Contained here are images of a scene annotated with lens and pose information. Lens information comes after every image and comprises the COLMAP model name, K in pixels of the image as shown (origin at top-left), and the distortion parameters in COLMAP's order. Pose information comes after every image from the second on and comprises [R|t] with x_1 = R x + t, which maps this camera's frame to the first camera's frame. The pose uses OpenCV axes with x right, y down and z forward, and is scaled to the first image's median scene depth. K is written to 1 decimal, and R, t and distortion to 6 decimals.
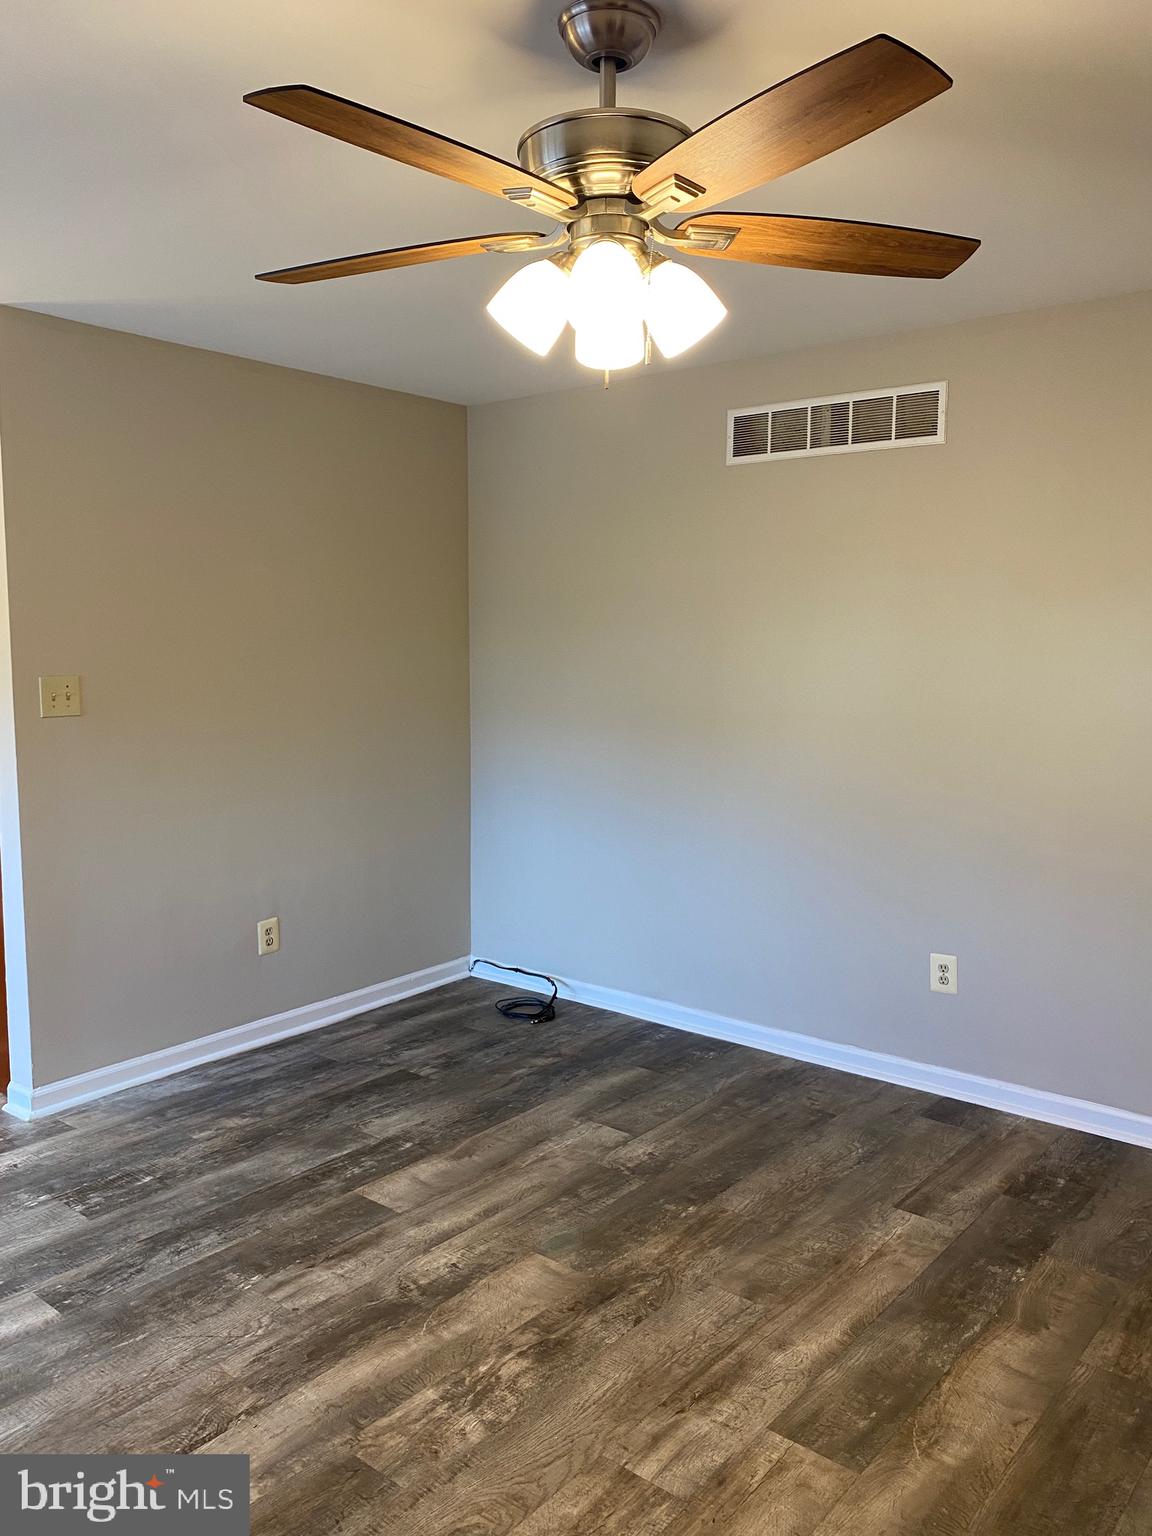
lens RADIAL K [[1169.2, 0, 597.0], [0, 1169.2, 759.1], [0, 0, 1]] dist [0.023894, -0.027036]
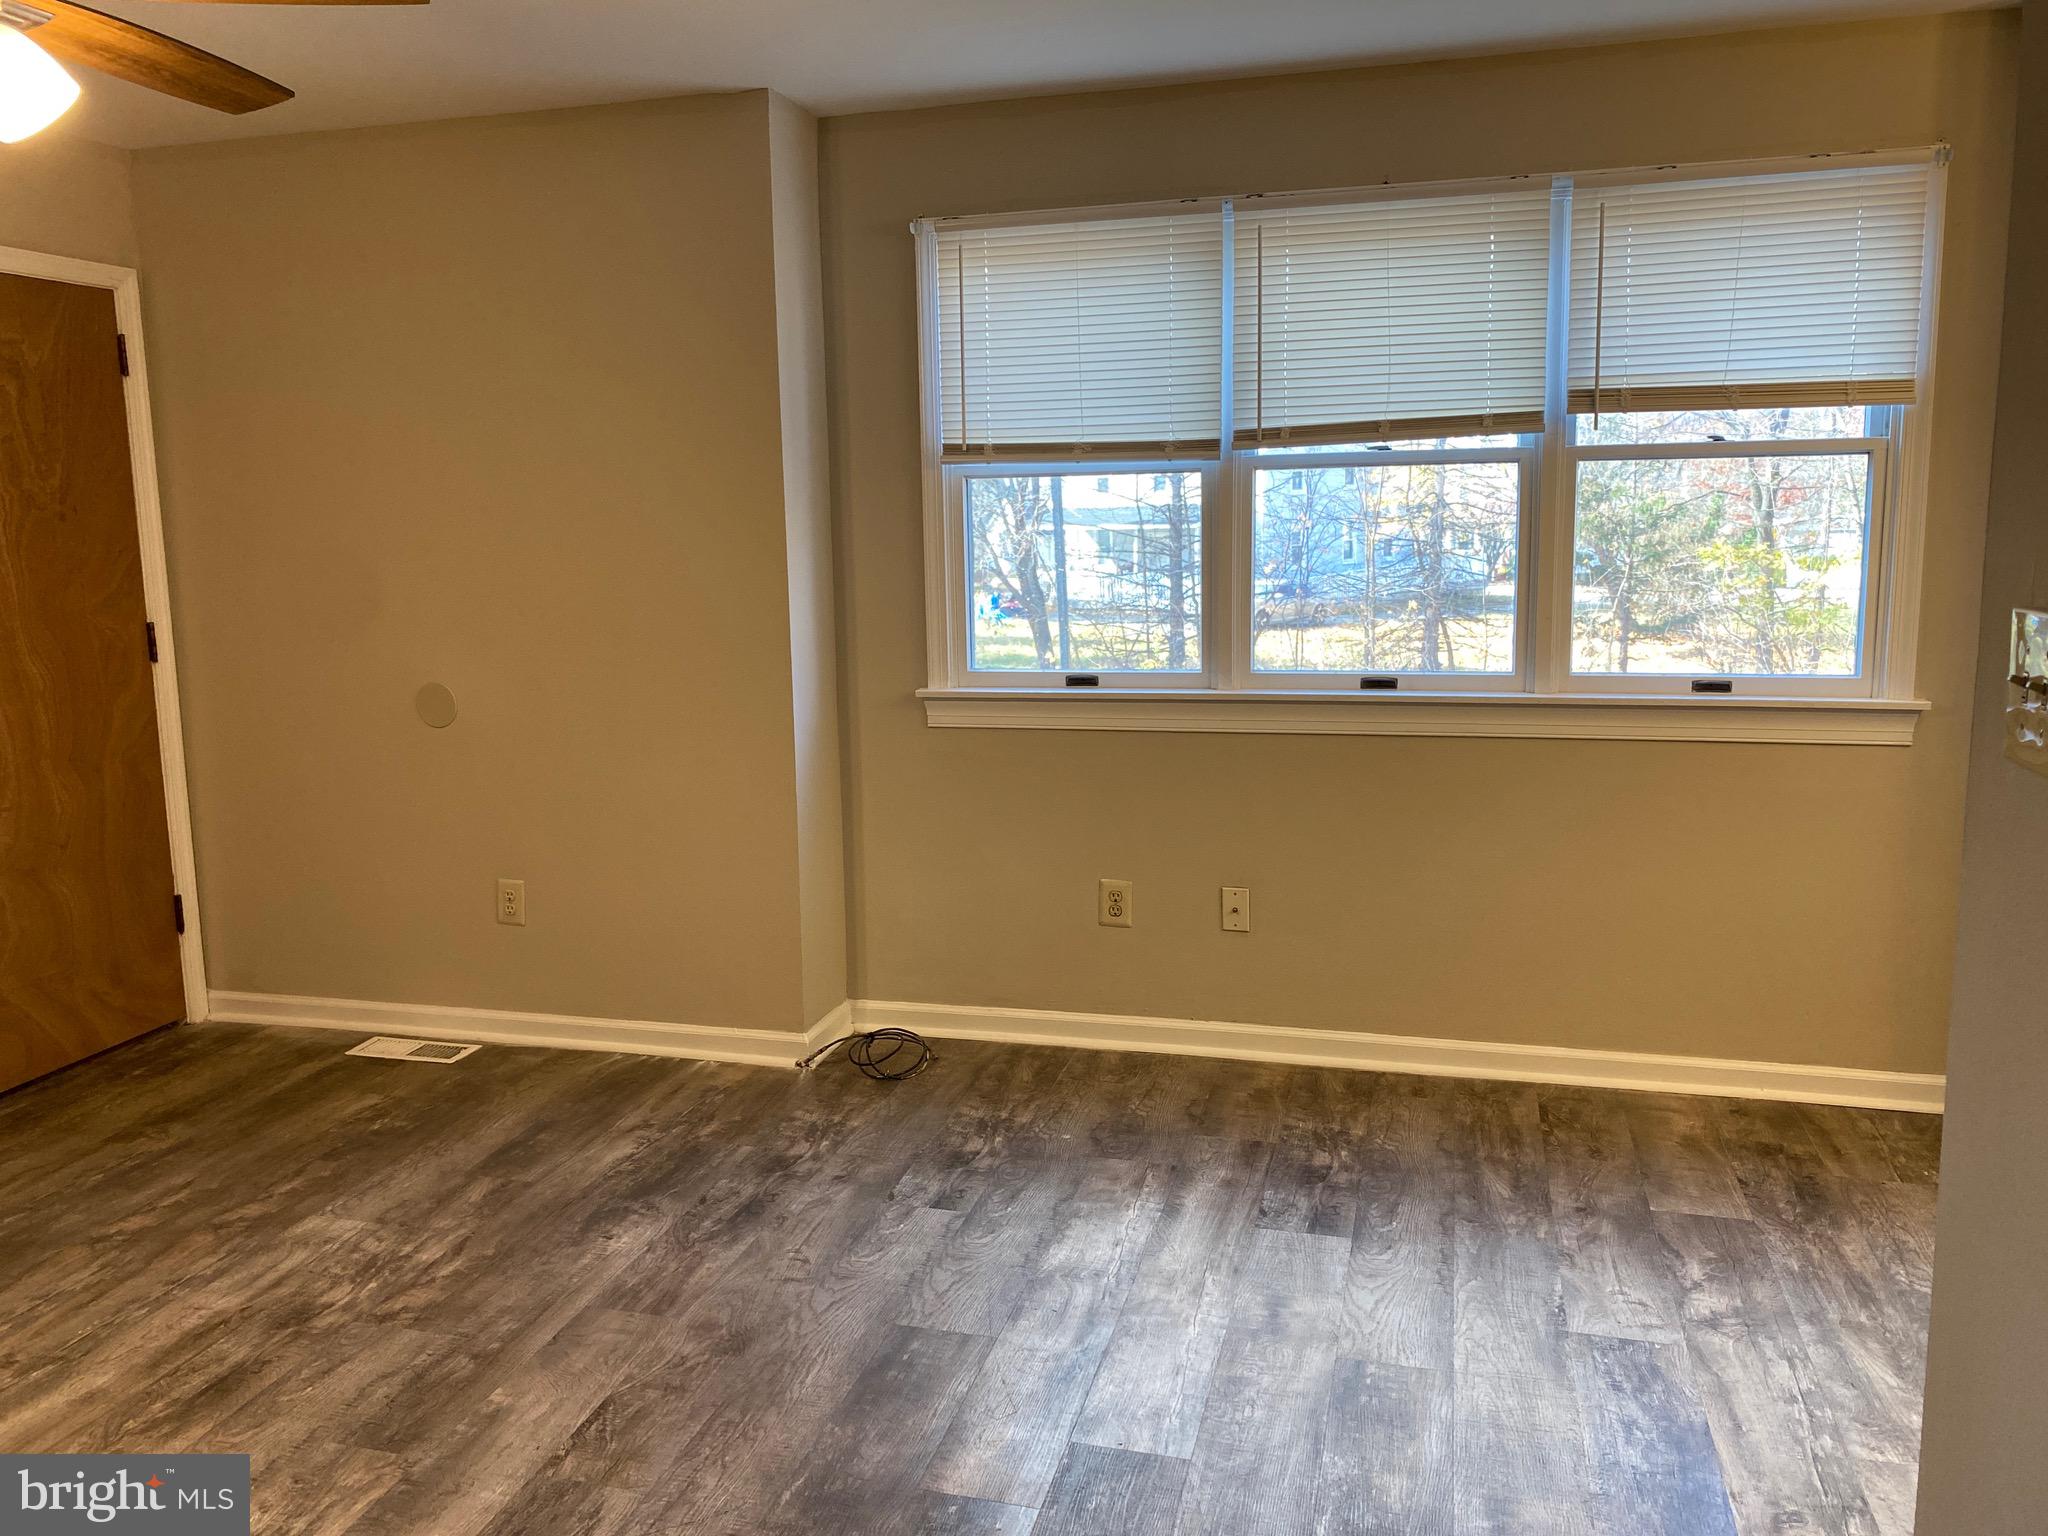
lens RADIAL K [[1558.9, 0, 1005.5], [0, 1558.9, 733.3], [0, 0, 1]] dist [0.023894, -0.027036]
pose [[-0.921392, 0.069773, -0.382319, -0.157654], [-0.023635, 0.971871, 0.234325, -0.148655], [0.387915, 0.224941, -0.893825, 1.534754]]
